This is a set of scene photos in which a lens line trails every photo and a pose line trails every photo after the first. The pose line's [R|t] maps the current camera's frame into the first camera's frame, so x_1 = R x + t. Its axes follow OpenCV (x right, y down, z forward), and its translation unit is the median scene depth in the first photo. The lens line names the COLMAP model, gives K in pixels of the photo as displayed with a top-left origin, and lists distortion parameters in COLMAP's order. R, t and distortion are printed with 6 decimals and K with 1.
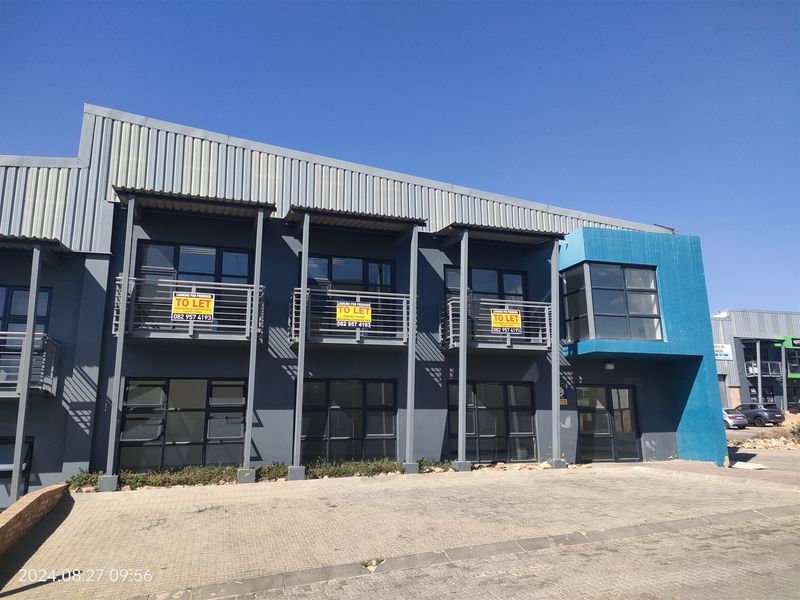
lens RADIAL K [[584.7, 0, 400.0], [0, 584.7, 300.0], [0, 0, 1]] dist [0.053610, 0.001663]
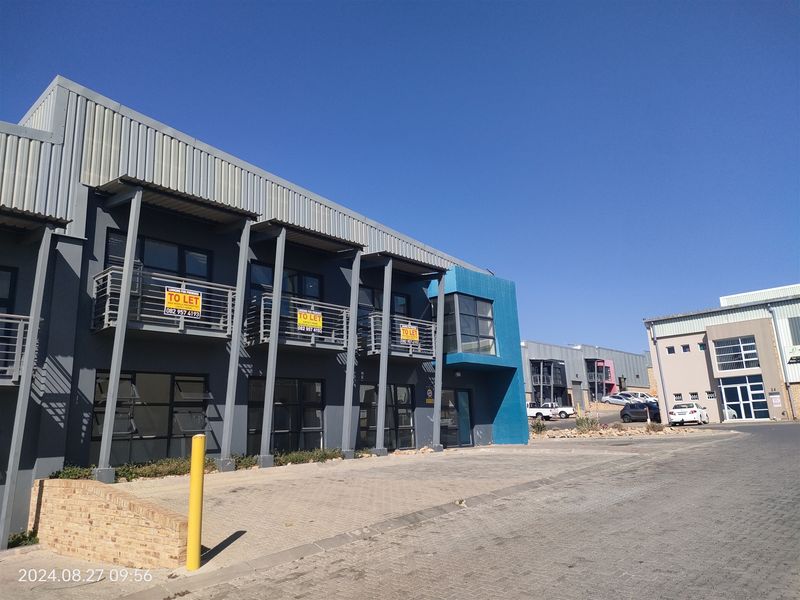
lens RADIAL K [[584.7, 0, 400.0], [0, 584.7, 300.0], [0, 0, 1]] dist [0.053610, 0.001663]
pose [[0.869890, 0.089511, 0.485056, -0.484999], [-0.076754, 0.995982, -0.046147, 0.023639], [-0.487238, 0.002913, 0.873265, -0.079944]]
